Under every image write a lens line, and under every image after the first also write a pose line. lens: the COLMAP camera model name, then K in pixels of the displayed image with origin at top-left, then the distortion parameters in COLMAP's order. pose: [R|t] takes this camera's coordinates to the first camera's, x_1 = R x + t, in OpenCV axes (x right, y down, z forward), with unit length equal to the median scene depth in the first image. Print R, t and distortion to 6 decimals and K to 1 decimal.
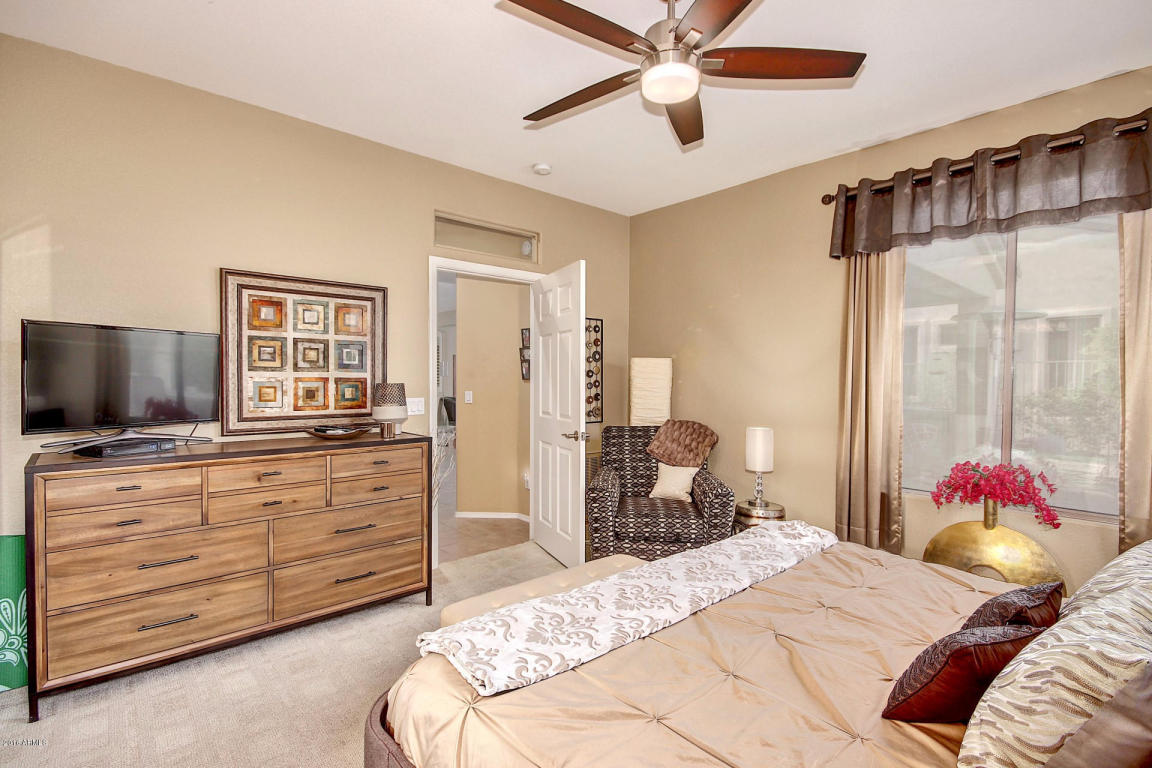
lens RADIAL K [[534.6, 0, 580.6], [0, 534.6, 390.4], [0, 0, 1]] dist [0.011065, -0.012037]
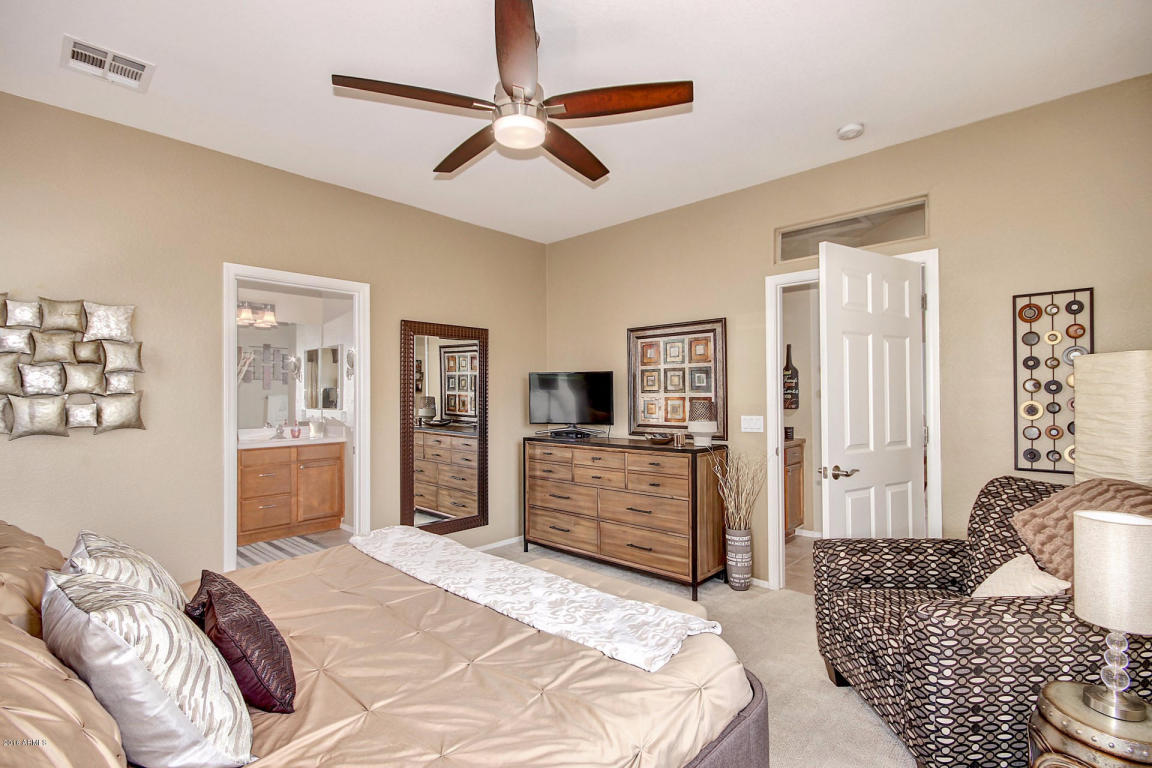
lens RADIAL K [[534.6, 0, 580.6], [0, 534.6, 390.4], [0, 0, 1]] dist [0.011065, -0.012037]
pose [[0.098250, -0.015088, -0.995047, 0.813980], [-0.016211, 0.999728, -0.016760, -0.015218], [0.995030, 0.017777, 0.097979, 0.651025]]
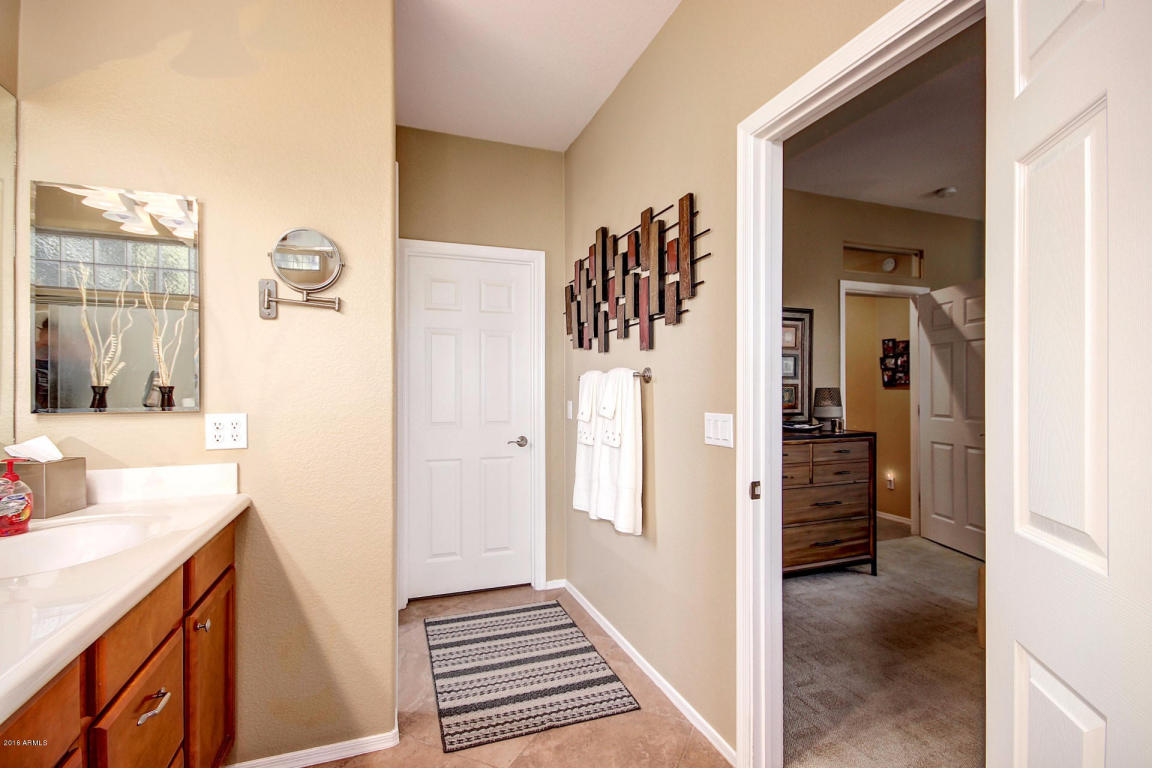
lens RADIAL K [[534.6, 0, 580.6], [0, 534.6, 390.4], [0, 0, 1]] dist [0.011065, -0.012037]
pose [[0.935093, -0.006190, -0.354350, -0.470121], [-0.003046, 0.999670, -0.025503, 0.025747], [0.354391, 0.024927, 0.934765, -0.345854]]
